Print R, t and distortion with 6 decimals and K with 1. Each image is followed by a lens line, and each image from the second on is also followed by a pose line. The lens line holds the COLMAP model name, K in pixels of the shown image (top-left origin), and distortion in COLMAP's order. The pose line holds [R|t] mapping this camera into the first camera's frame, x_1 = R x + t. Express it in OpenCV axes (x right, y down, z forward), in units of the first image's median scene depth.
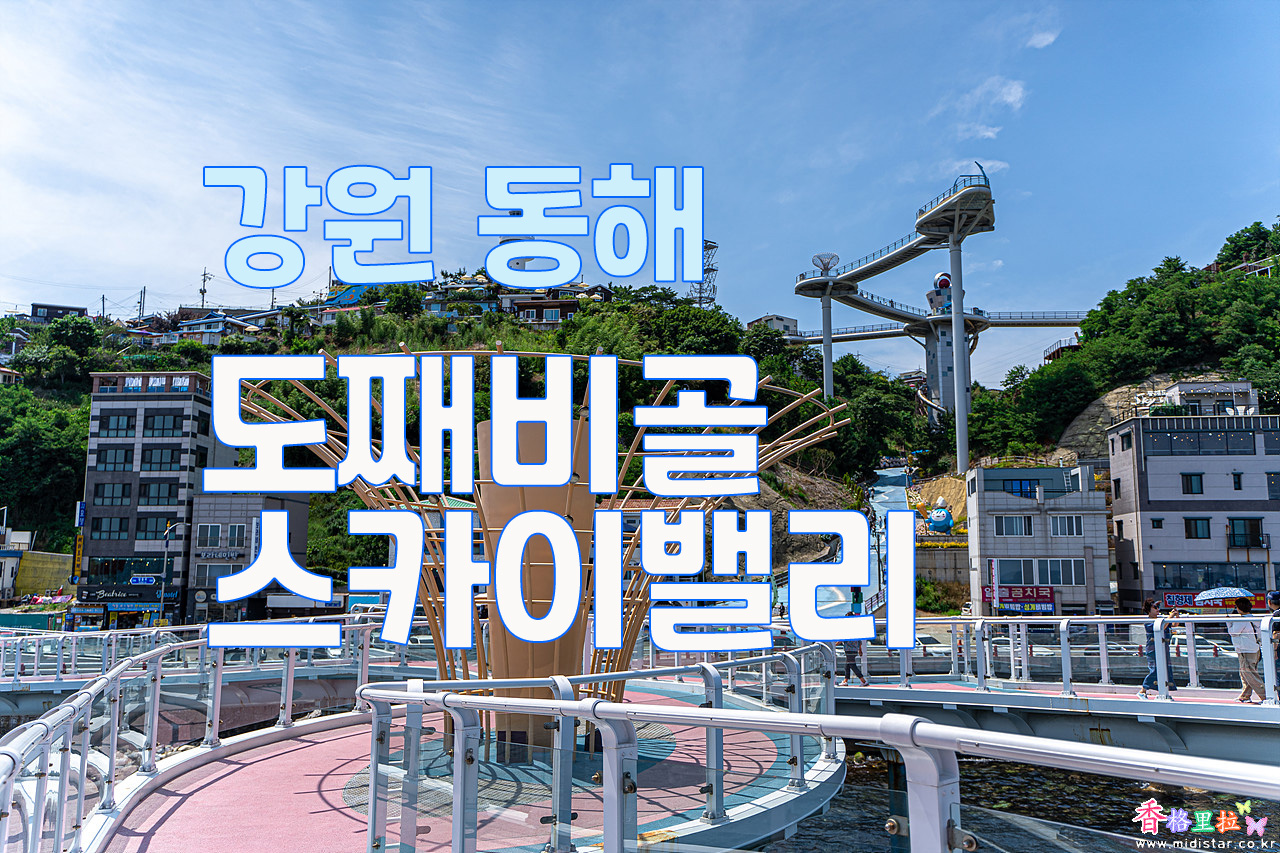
lens RADIAL K [[1018.3, 0, 637.3], [0, 1018.3, 432.0], [0, 0, 1]] dist [0.003695, -0.003450]
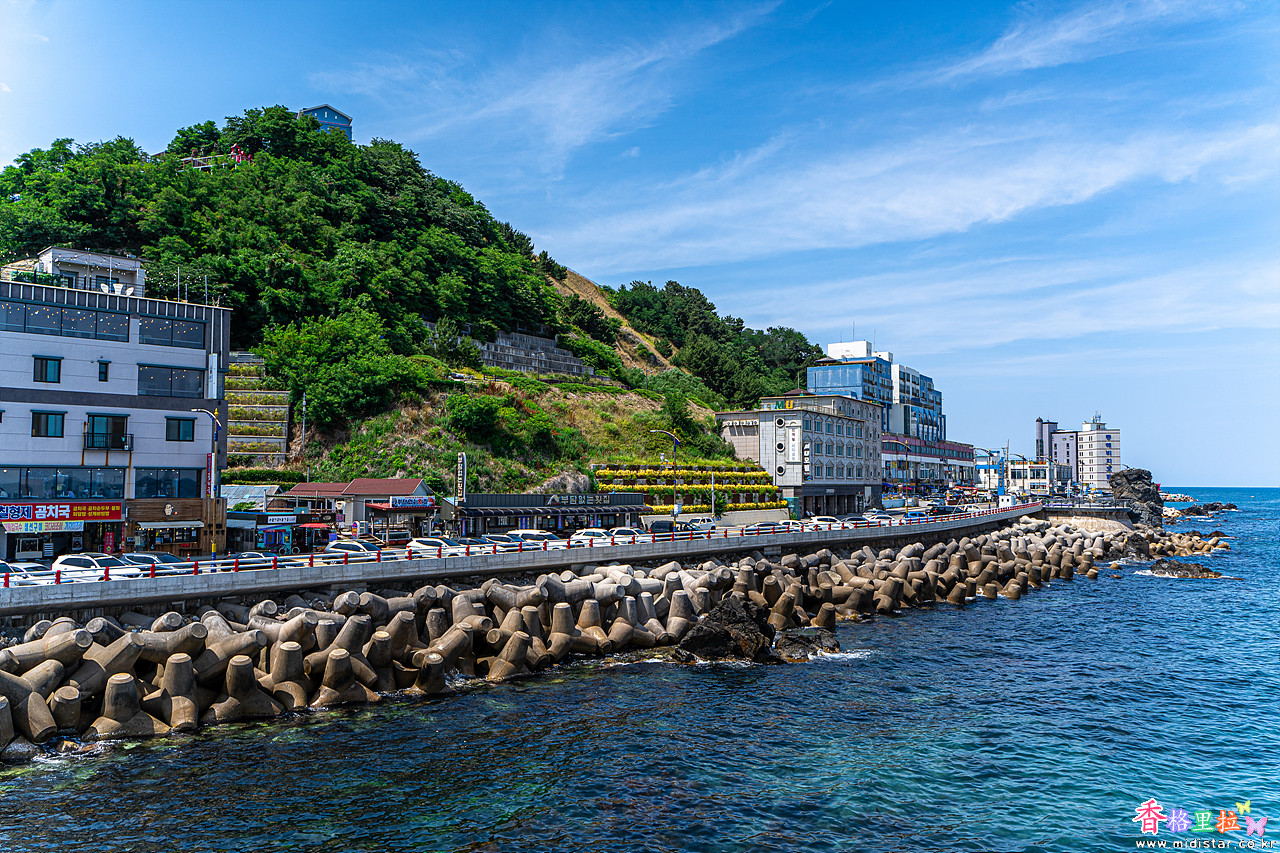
lens RADIAL K [[1018.3, 0, 637.3], [0, 1018.3, 432.0], [0, 0, 1]] dist [0.003695, -0.003450]
pose [[0.598779, 0.038183, 0.800004, 0.113395], [-0.107703, 0.993629, 0.033187, 0.014353], [-0.793640, -0.106034, 0.599076, 0.087266]]
